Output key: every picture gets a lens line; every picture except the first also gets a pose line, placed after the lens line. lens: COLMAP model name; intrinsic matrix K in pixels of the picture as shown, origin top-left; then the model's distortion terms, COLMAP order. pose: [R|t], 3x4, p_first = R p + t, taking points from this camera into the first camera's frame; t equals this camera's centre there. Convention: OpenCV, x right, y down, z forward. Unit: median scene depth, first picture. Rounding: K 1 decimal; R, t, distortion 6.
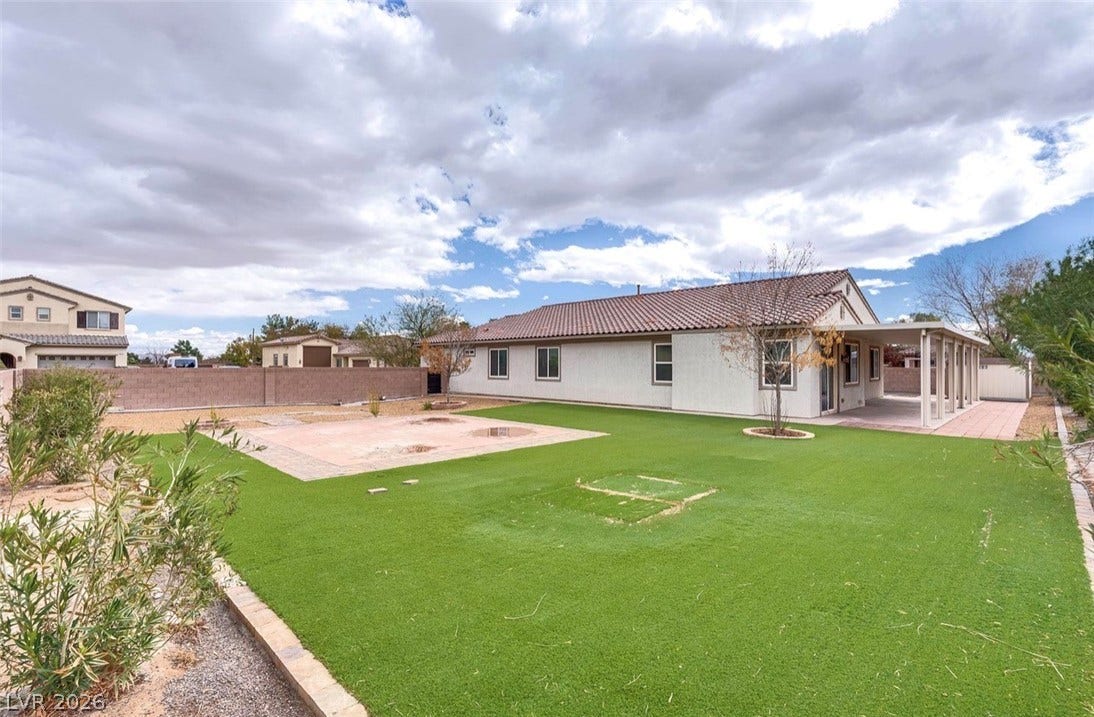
lens RADIAL K [[505.7, 0, 547.0], [0, 505.7, 358.5], [0, 0, 1]] dist [0.000091, 0.000033]
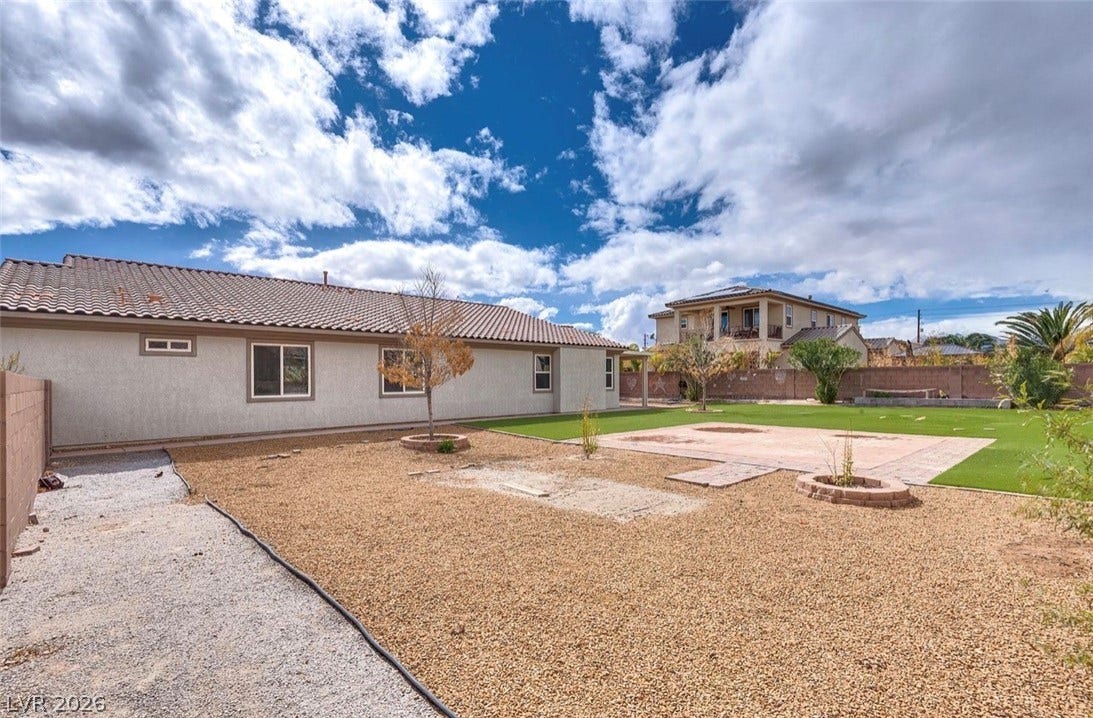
lens RADIAL K [[505.2, 0, 546.5], [0, 505.2, 359.0], [0, 0, 1]] dist [0.000091, 0.000033]
pose [[0.039315, 0.028171, 0.998830, -0.824218], [-0.010394, 0.999560, -0.027782, 0.010016], [-0.999173, -0.009290, 0.039591, 0.889313]]
